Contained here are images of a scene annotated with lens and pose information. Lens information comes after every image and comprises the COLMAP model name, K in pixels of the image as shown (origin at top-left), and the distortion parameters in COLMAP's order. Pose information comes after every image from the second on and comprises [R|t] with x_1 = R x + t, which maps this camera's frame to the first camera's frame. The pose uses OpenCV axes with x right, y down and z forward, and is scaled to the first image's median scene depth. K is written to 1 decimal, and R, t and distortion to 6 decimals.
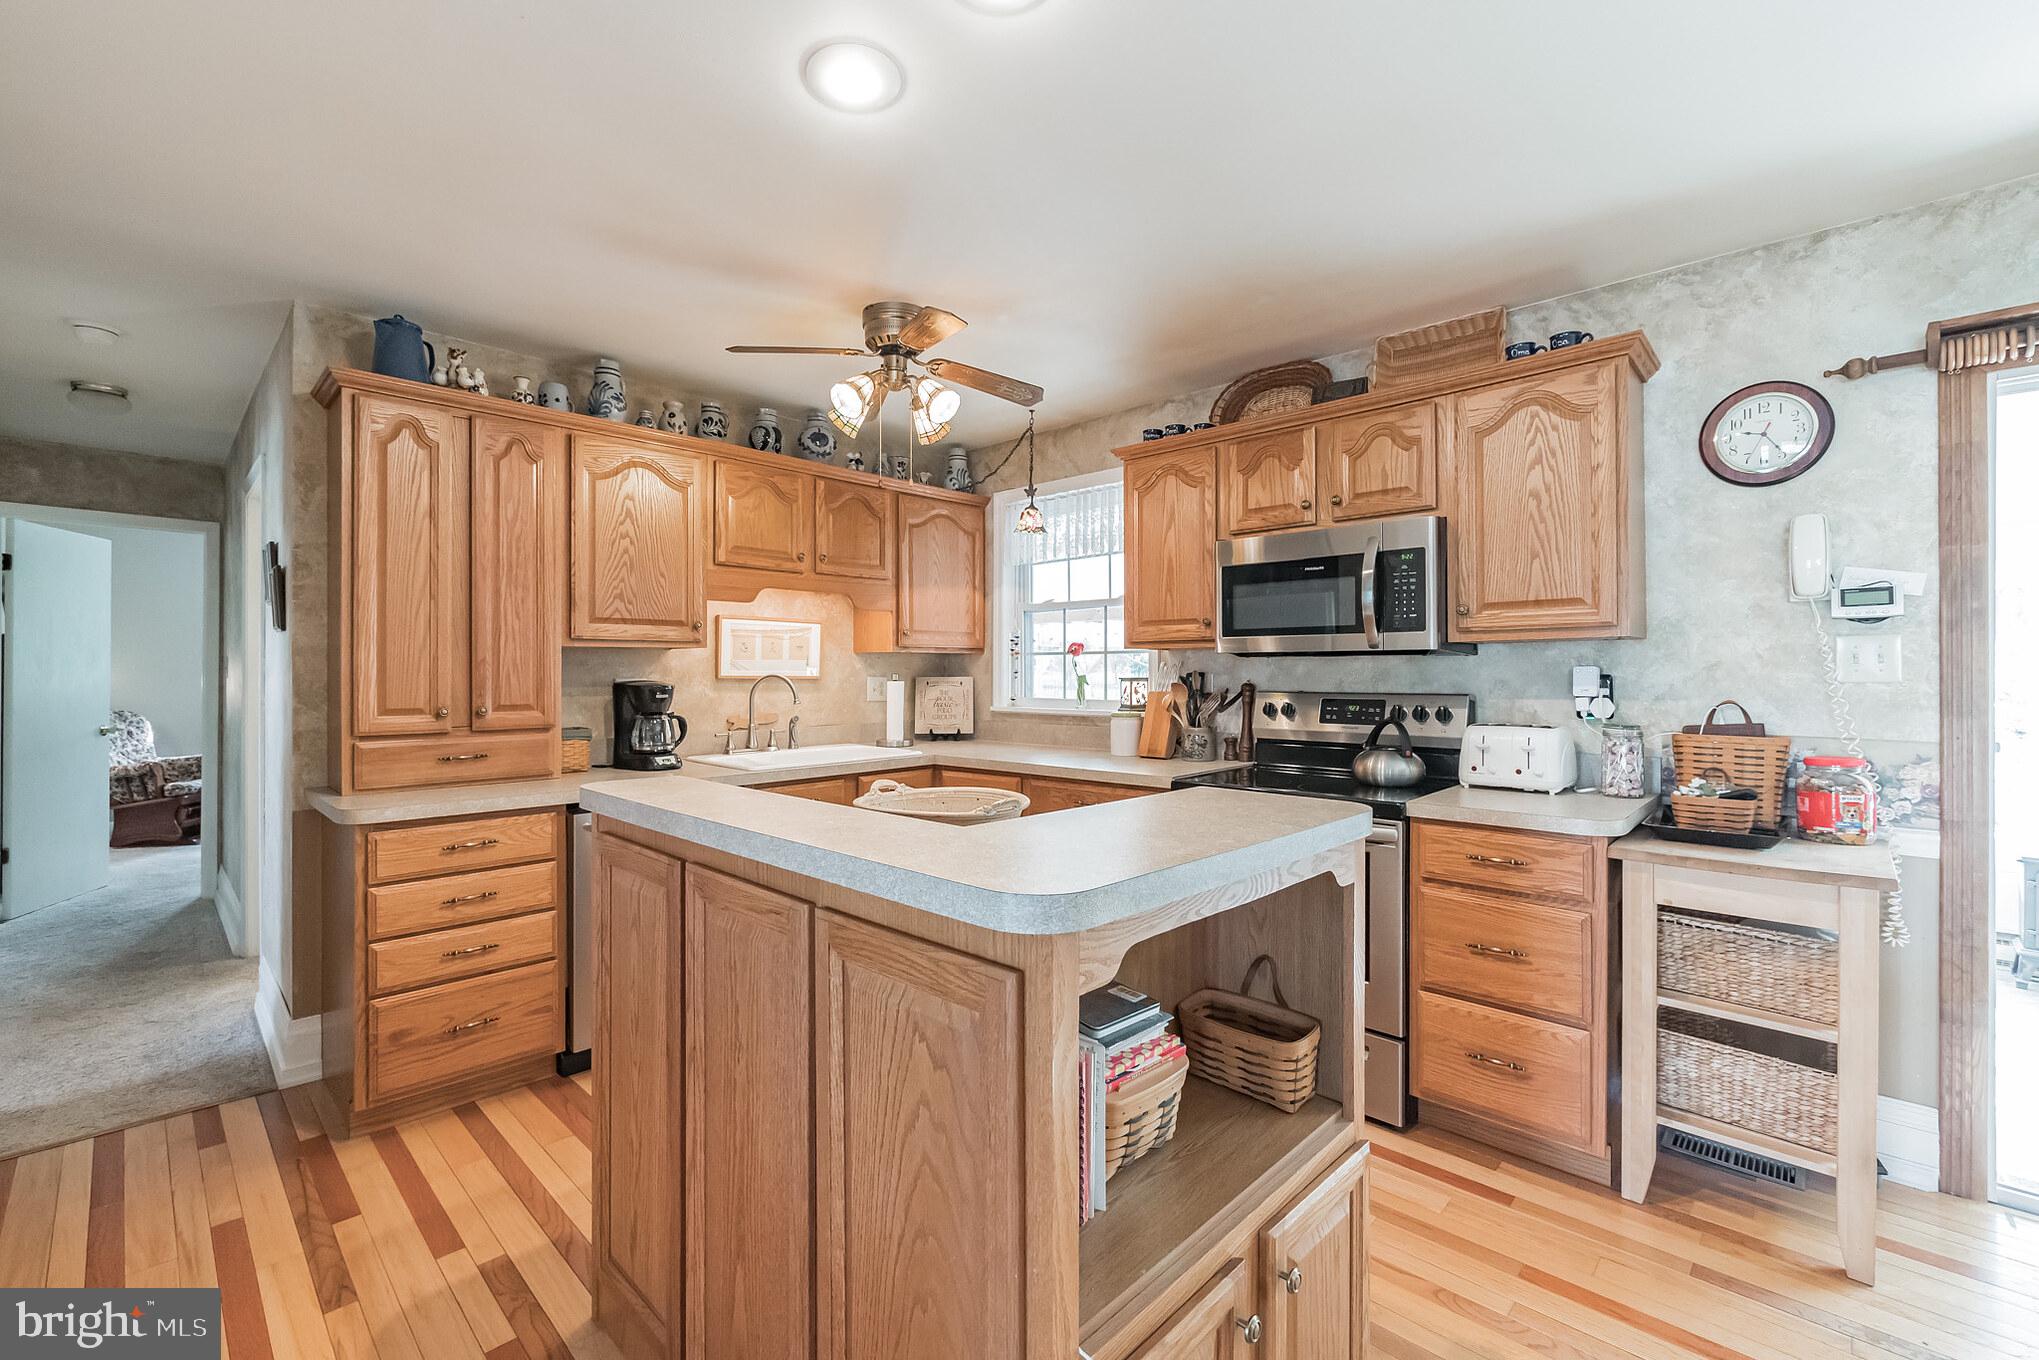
lens RADIAL K [[868.6, 0, 1010.9], [0, 868.6, 665.2], [0, 0, 1]] dist [-0.004540, 0.000319]
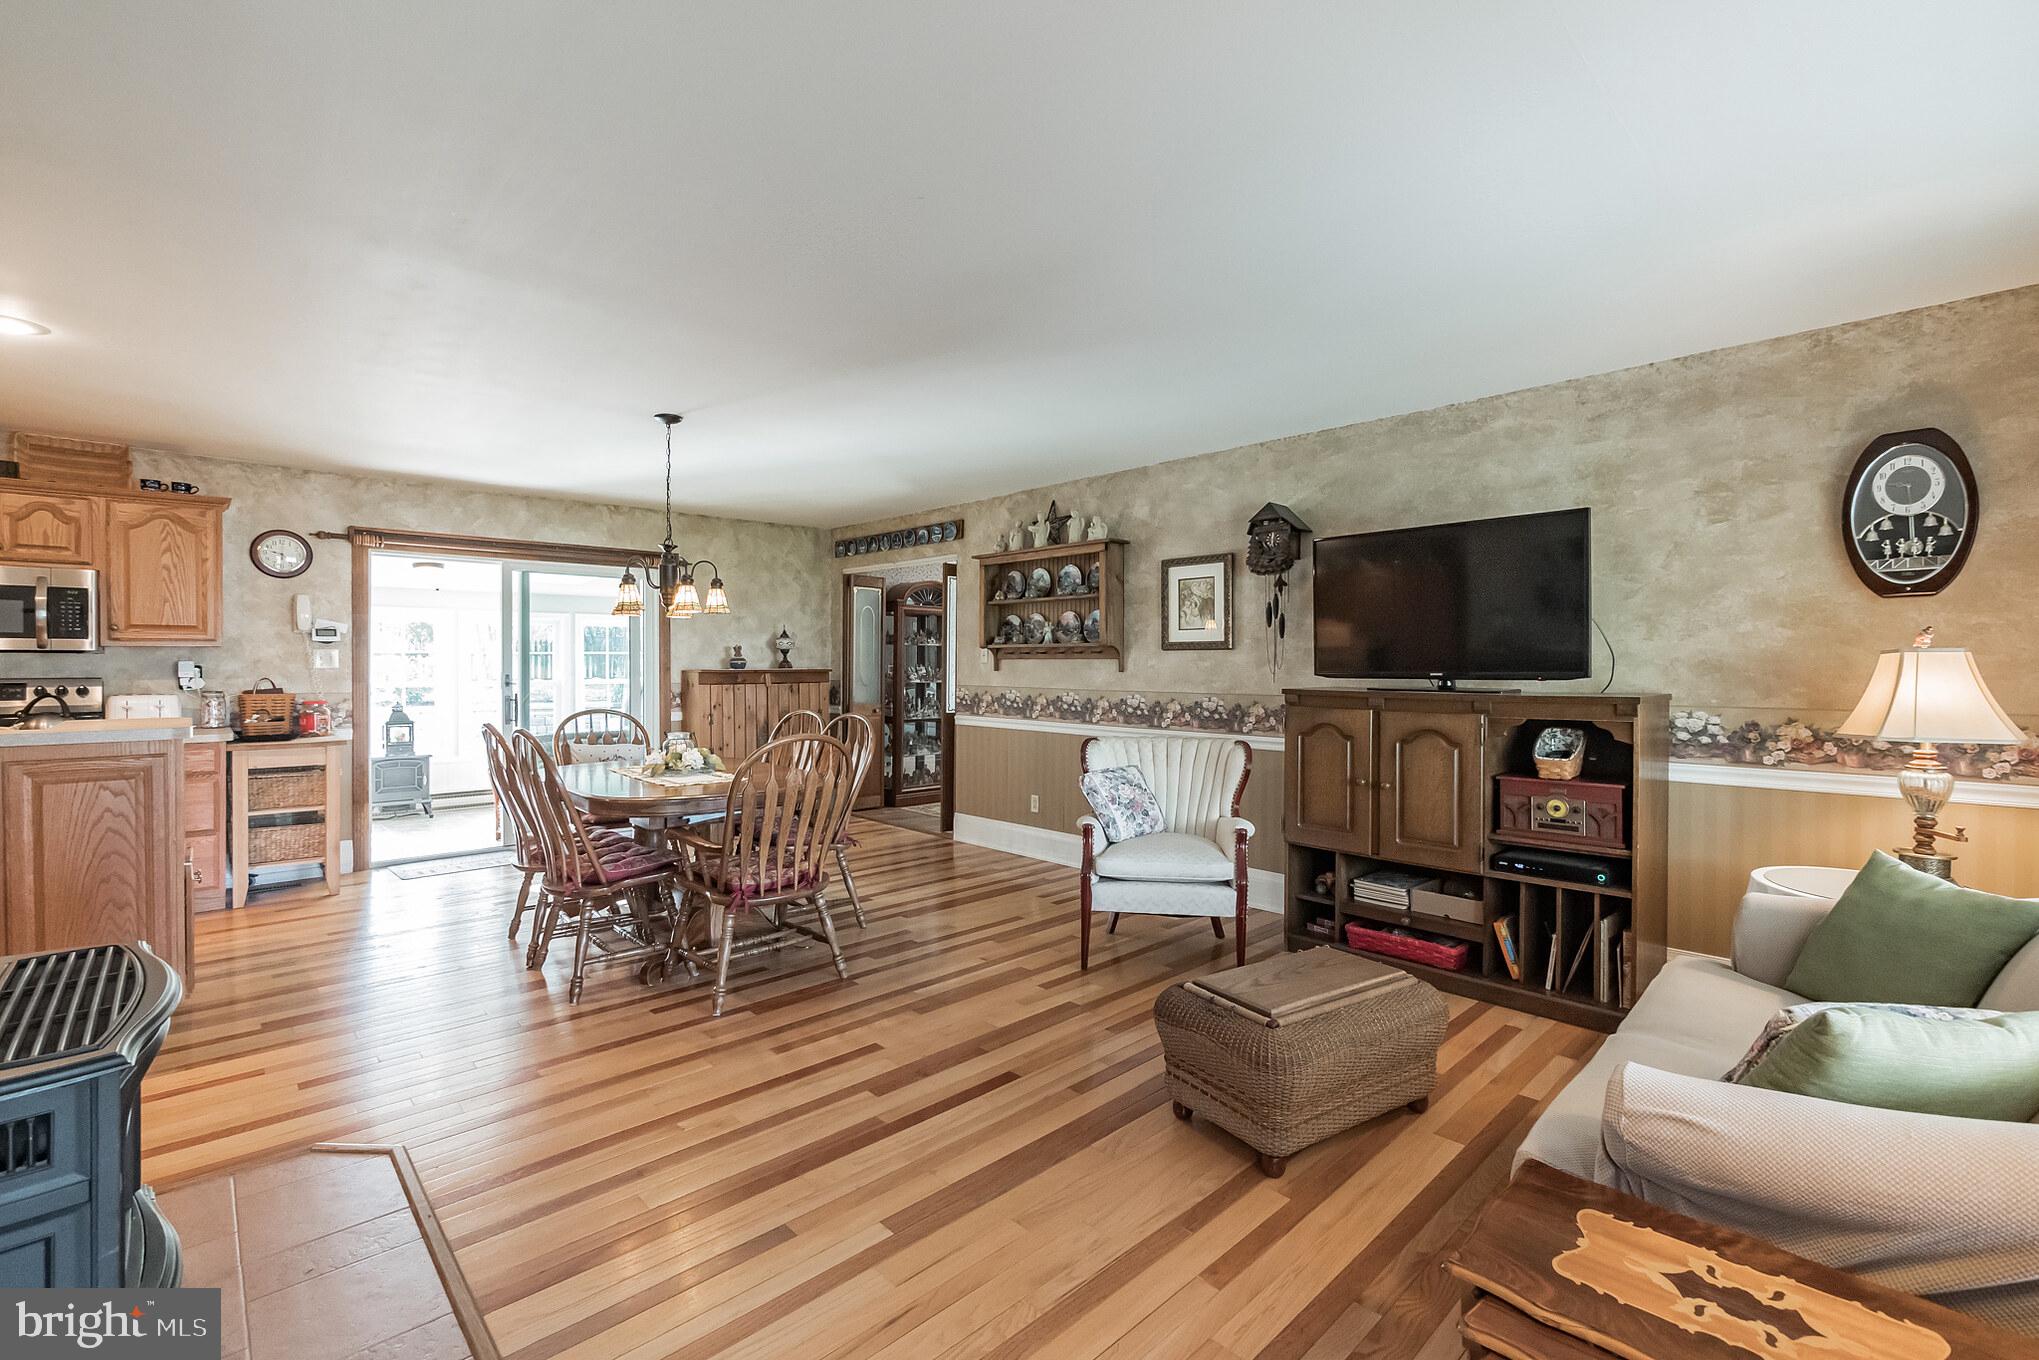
lens RADIAL K [[868.6, 0, 1041.3], [0, 868.6, 676.4], [0, 0, 1]] dist [-0.004540, 0.000319]
pose [[0.018300, -0.012498, 0.999754, -1.143790], [-0.009235, 0.999877, 0.012669, -0.005832], [-0.999790, -0.009464, 0.018183, -0.851368]]
